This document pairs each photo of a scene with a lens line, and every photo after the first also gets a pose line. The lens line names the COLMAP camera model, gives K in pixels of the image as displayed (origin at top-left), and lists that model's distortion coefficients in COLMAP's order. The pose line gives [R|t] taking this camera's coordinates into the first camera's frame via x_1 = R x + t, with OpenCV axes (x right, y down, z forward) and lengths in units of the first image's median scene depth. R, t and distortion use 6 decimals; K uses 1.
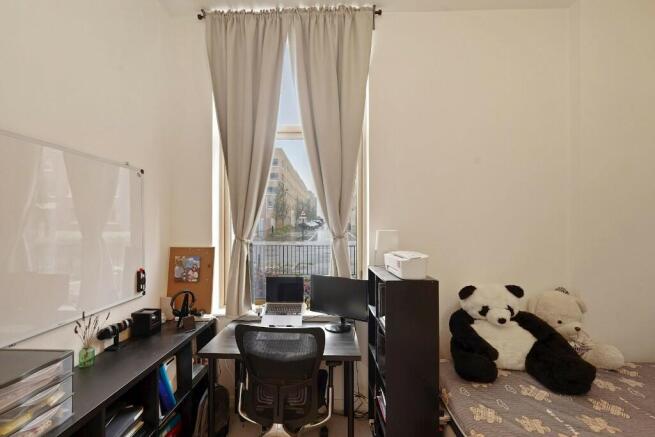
lens RADIAL K [[266.1, 0, 326.2], [0, 266.1, 230.9], [0, 0, 1]] dist [-0.000963, -0.000218]
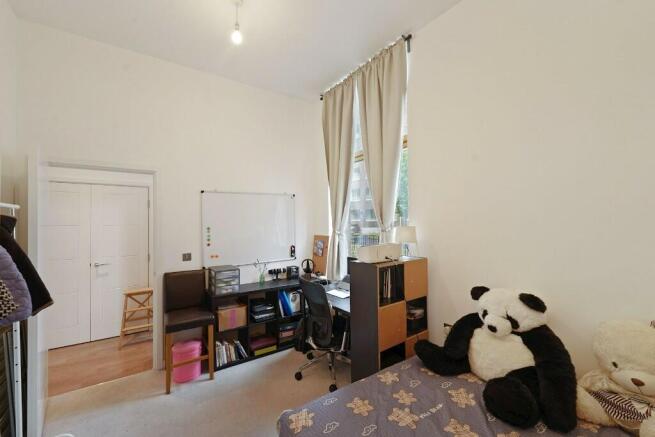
lens RADIAL K [[265.7, 0, 327.5], [0, 265.7, 218.5], [0, 0, 1]] dist [-0.000155, -0.000089]
pose [[0.599063, -0.020944, -0.800428, 0.985134], [0.007493, 0.999761, -0.020552, -0.011867], [0.800667, 0.006314, 0.599076, 0.029766]]
